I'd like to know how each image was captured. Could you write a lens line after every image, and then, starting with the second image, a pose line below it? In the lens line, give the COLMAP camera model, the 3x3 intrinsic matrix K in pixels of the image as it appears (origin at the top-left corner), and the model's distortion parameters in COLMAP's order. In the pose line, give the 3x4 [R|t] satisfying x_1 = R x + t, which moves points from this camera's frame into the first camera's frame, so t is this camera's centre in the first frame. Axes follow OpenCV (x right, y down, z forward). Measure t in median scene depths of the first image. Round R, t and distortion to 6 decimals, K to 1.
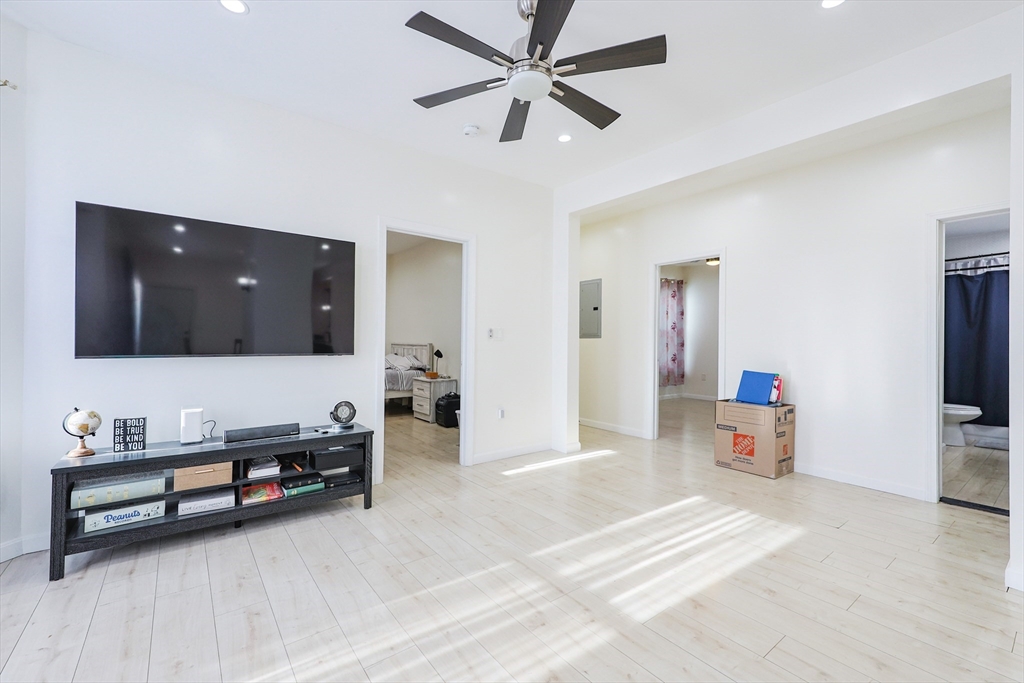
lens RADIAL K [[433.8, 0, 512.8], [0, 433.8, 336.5], [0, 0, 1]] dist [0.002524, 0.000138]
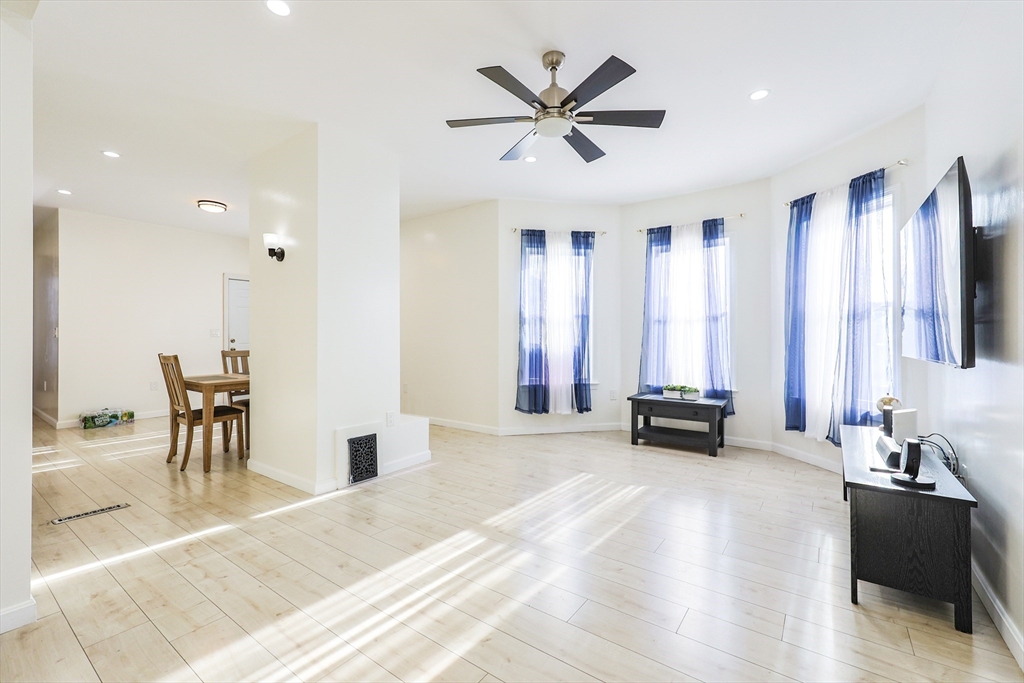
lens RADIAL K [[433.8, 0, 512.8], [0, 433.8, 339.1], [0, 0, 1]] dist [0.002524, 0.000138]
pose [[-0.959113, -0.008521, -0.282897, 0.465159], [-0.007970, 0.999963, -0.003100, 0.010578], [0.282913, -0.000719, -0.959145, 2.037634]]
